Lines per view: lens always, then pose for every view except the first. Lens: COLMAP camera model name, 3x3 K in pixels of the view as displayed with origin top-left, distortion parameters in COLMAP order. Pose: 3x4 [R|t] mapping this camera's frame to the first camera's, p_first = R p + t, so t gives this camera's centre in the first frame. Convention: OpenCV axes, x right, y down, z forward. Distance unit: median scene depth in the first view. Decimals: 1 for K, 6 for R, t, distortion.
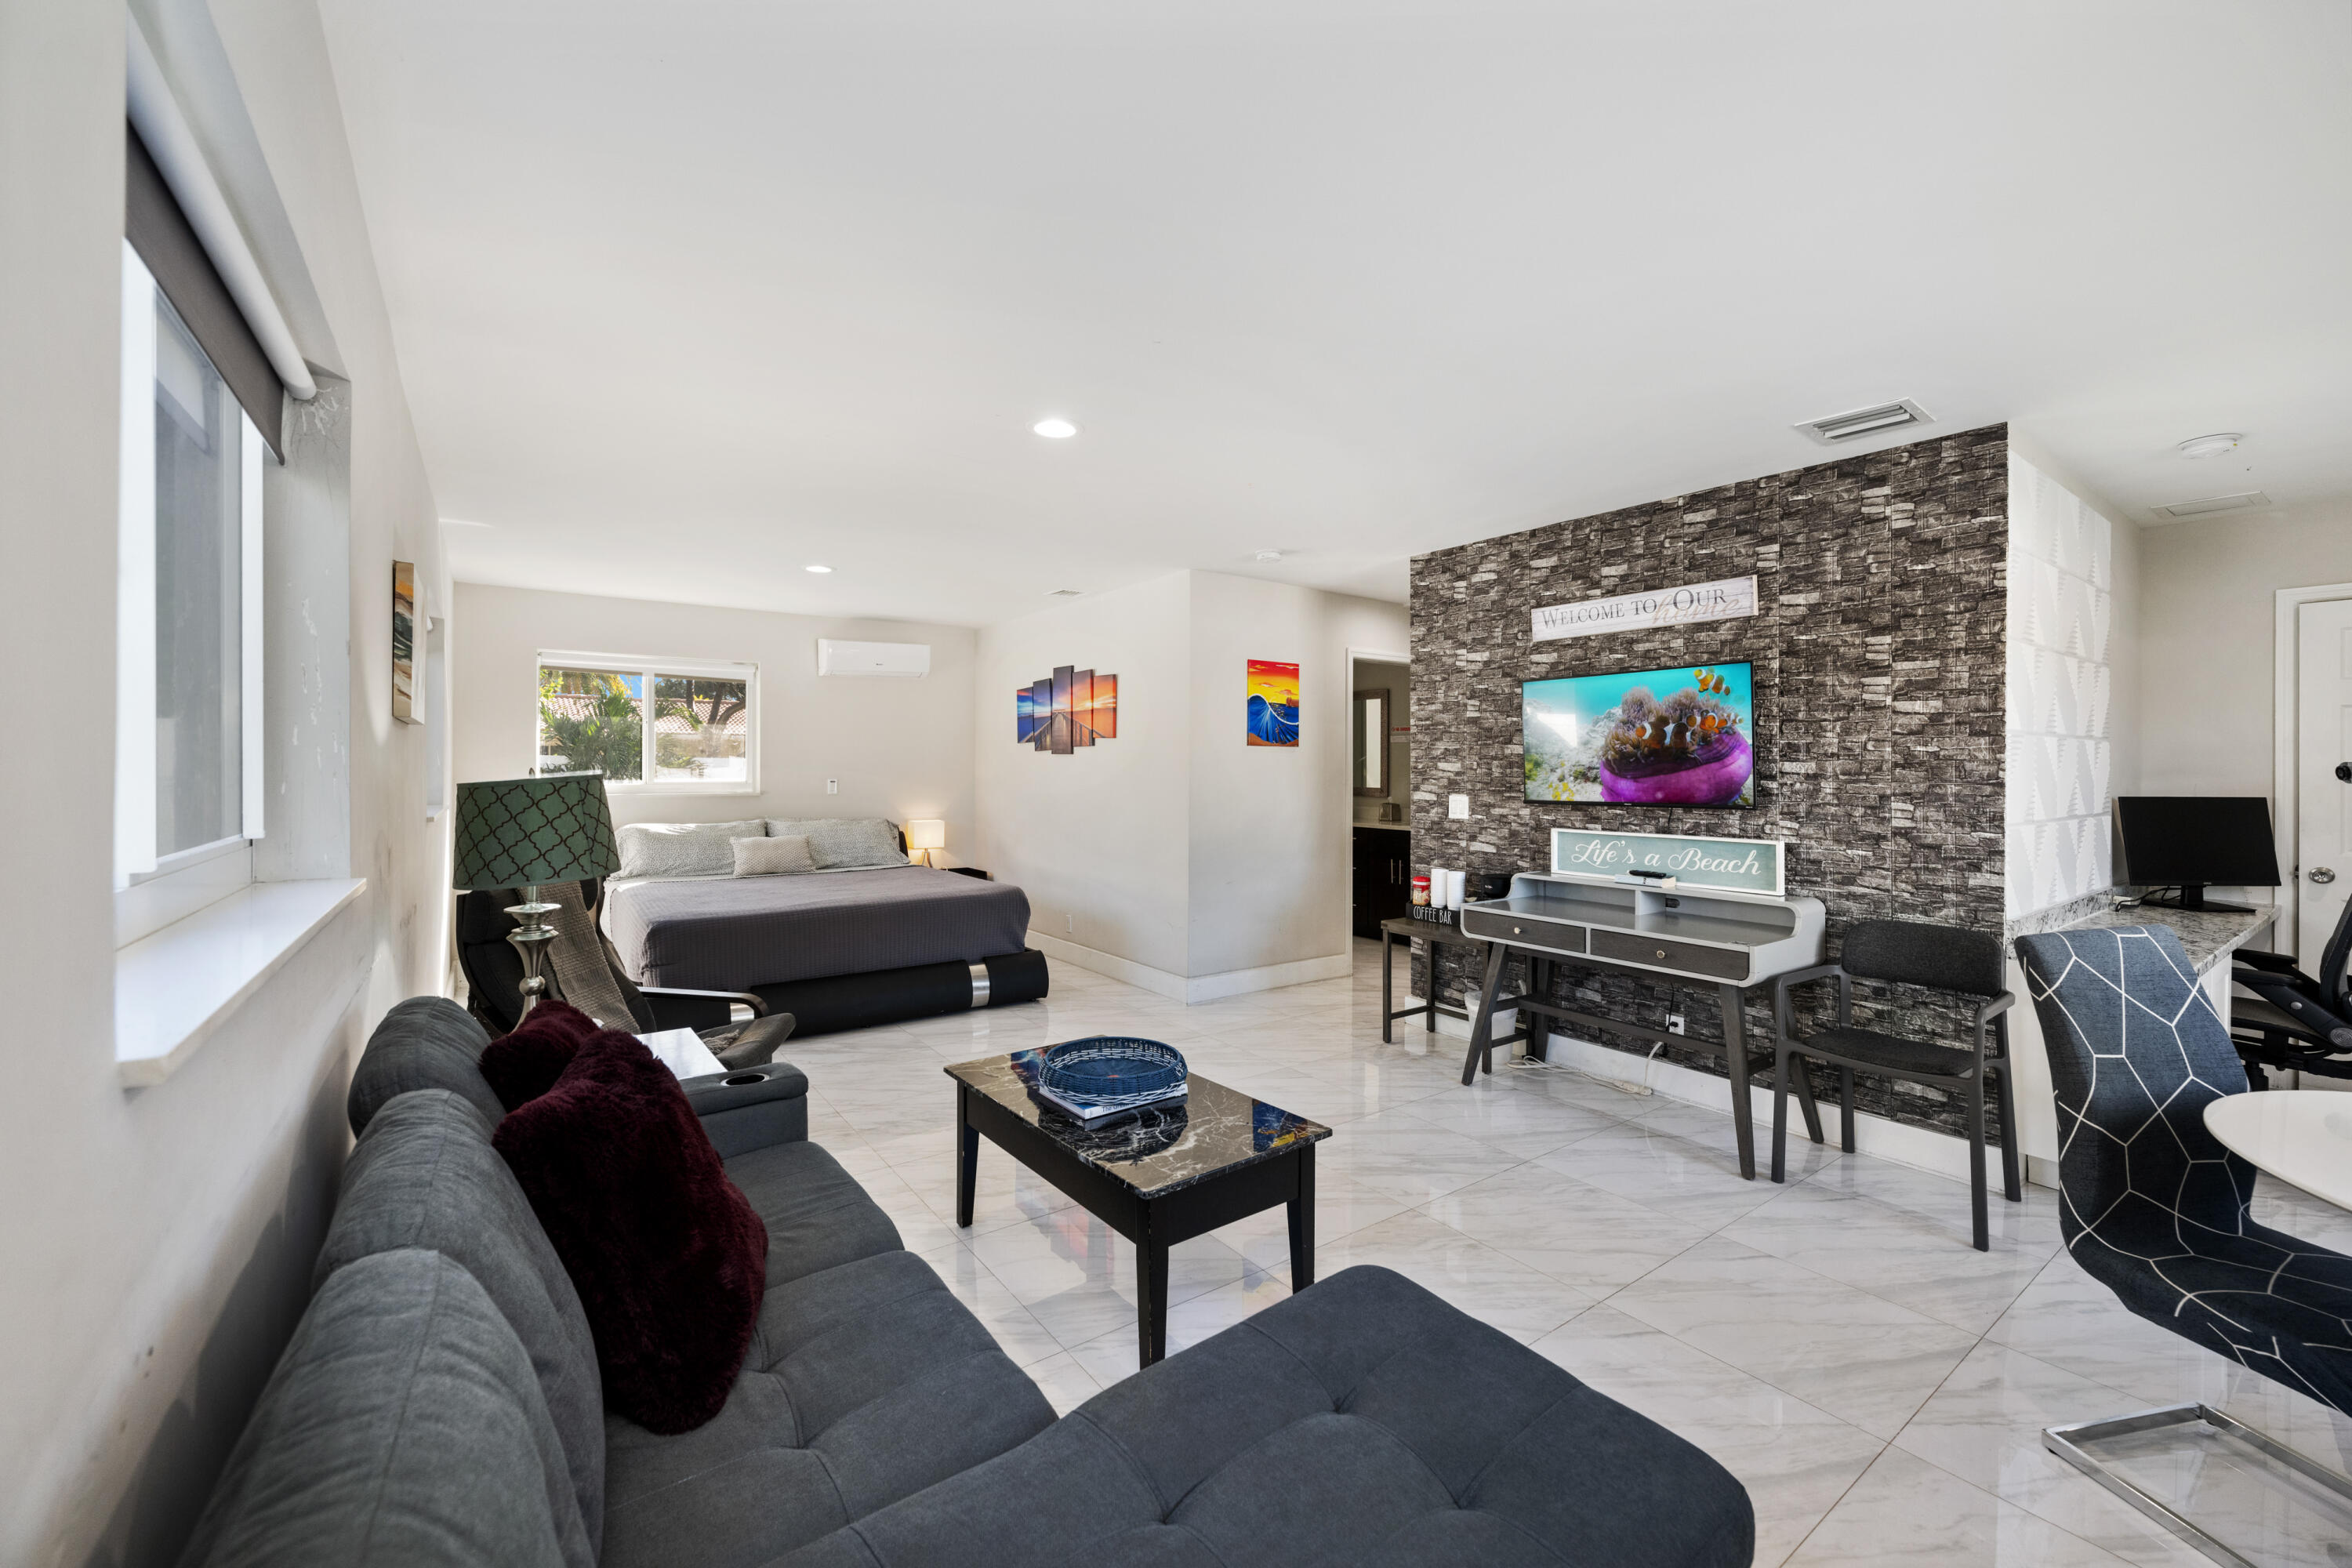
lens RADIAL K [[941.6, 0, 1164.6], [0, 941.6, 768.2], [0, 0, 1]] dist [0.002625, 0.000521]
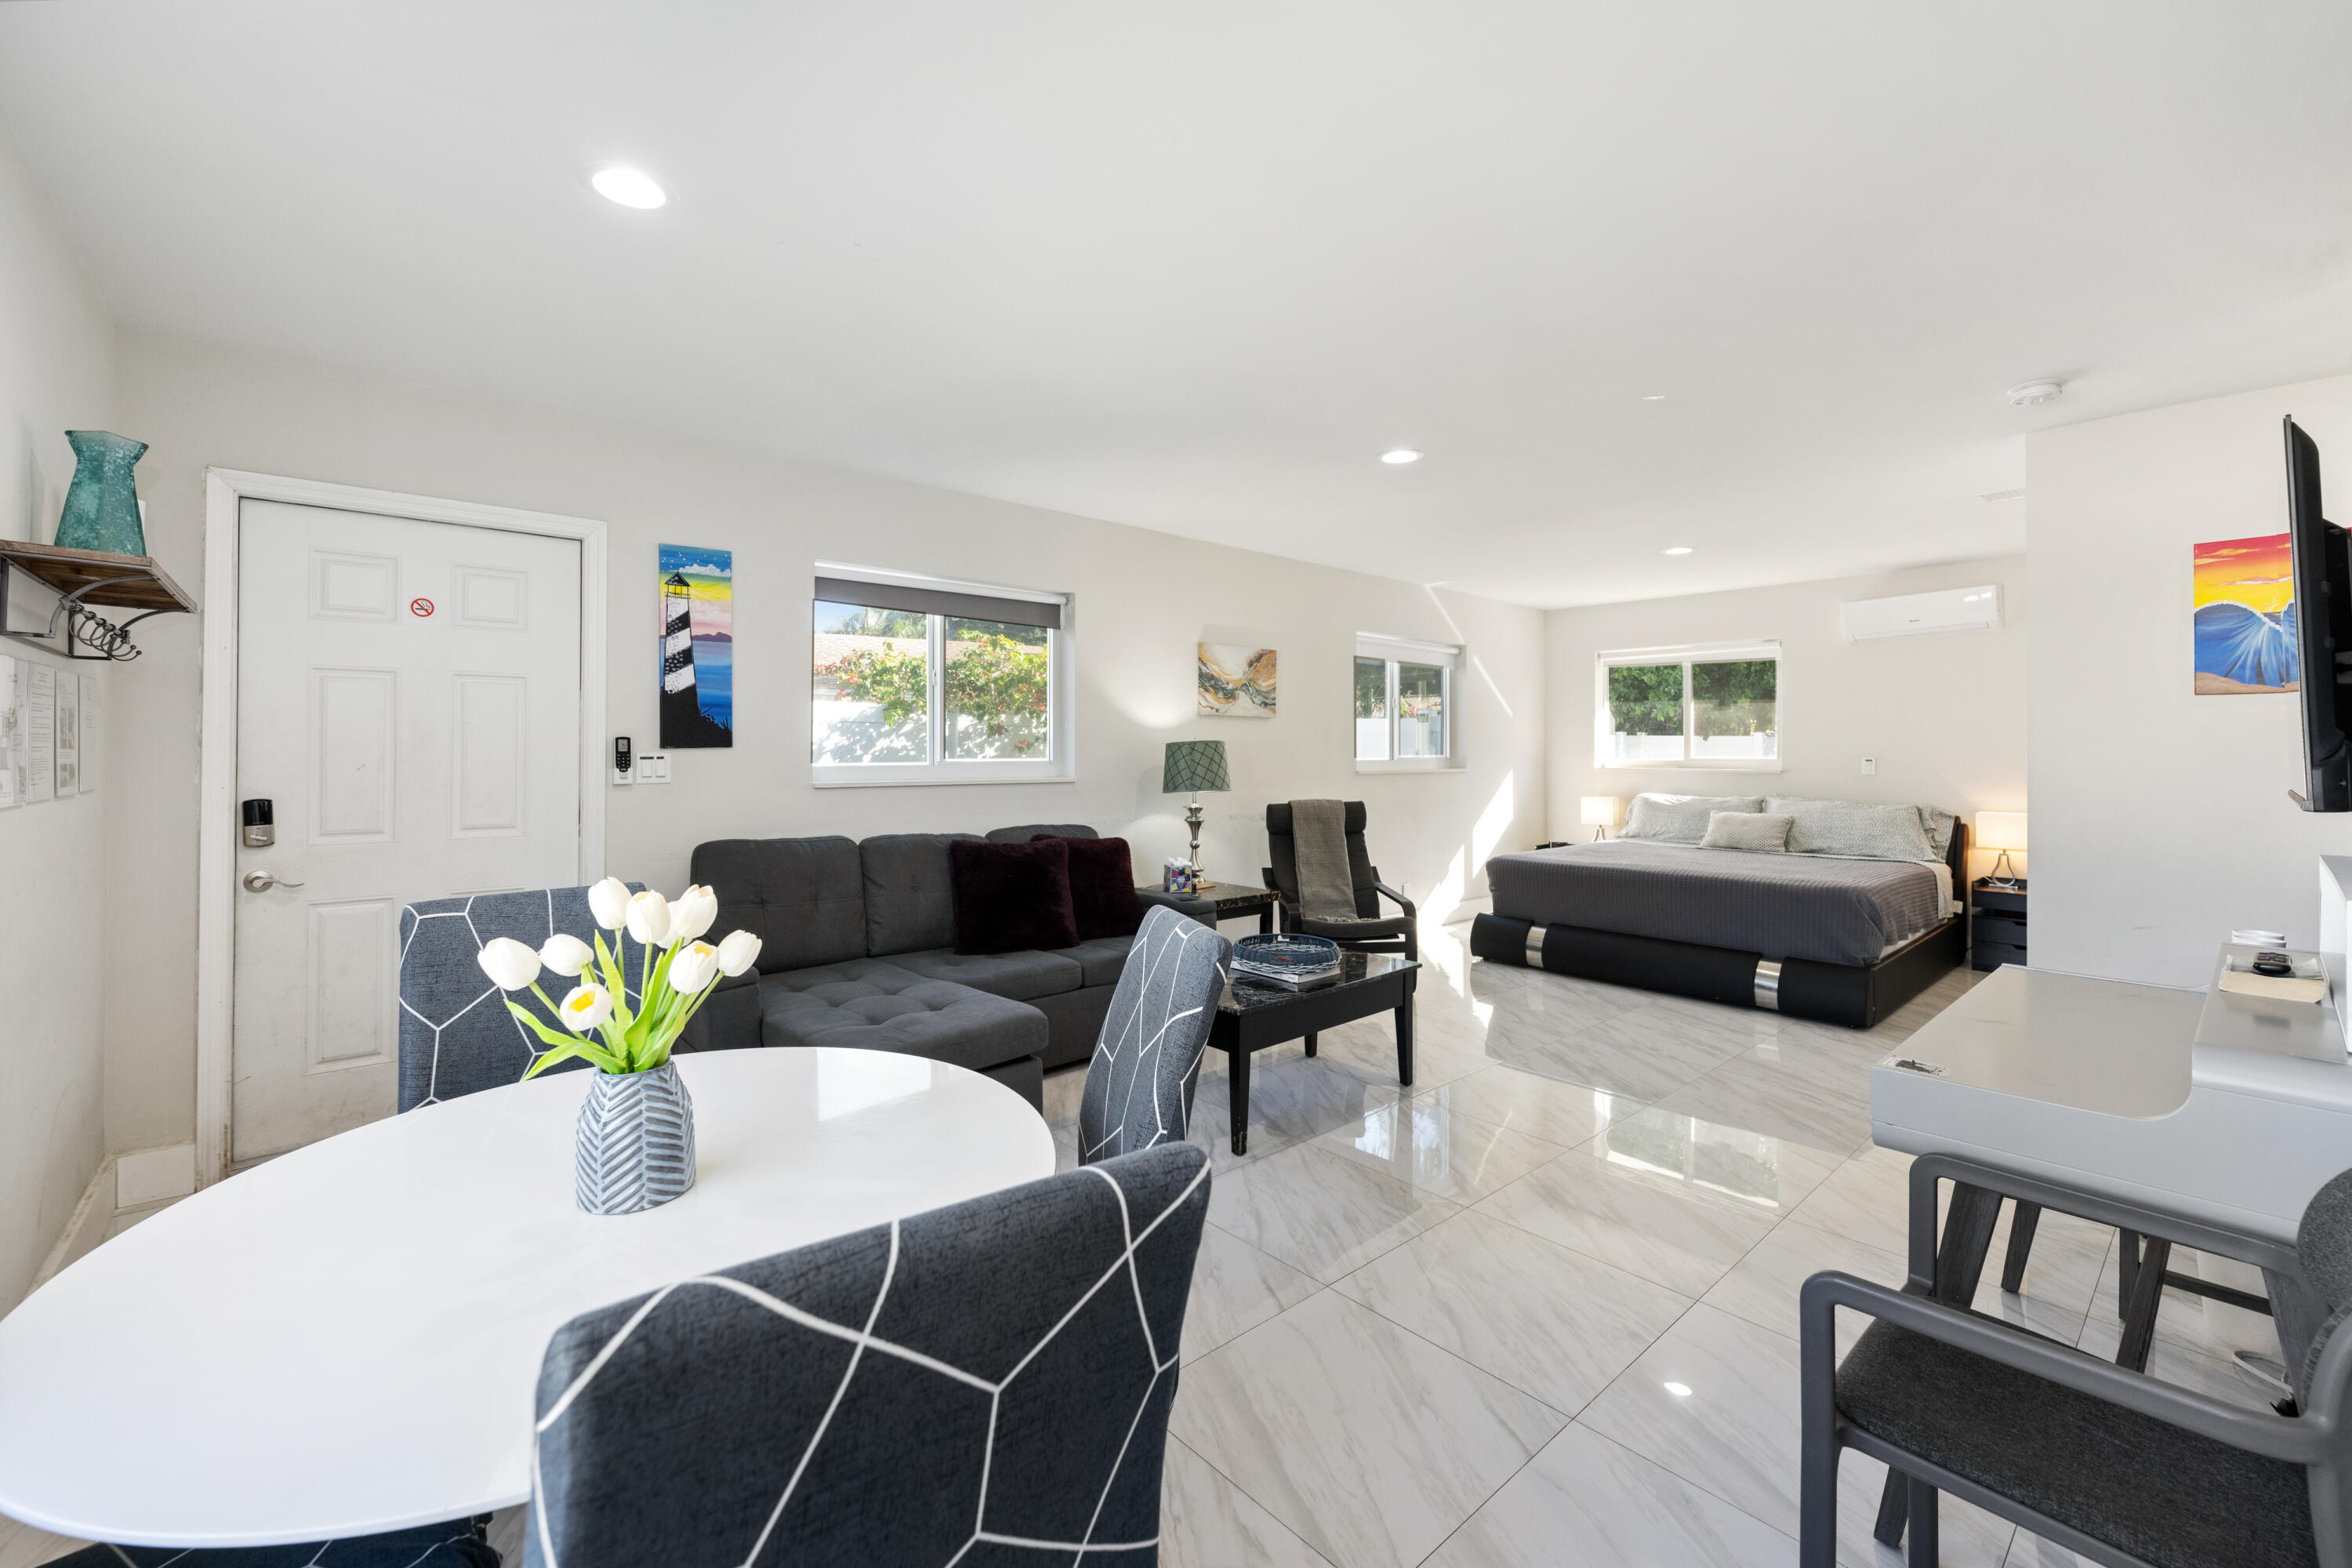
lens RADIAL K [[941.6, 0, 1163.1], [0, 941.6, 767.3], [0, 0, 1]] dist [0.002625, 0.000521]
pose [[0.103570, 0.015070, -0.994508, 0.533299], [-0.002483, 0.999886, 0.014893, 0.011014], [0.994619, 0.000927, 0.103595, 0.285006]]
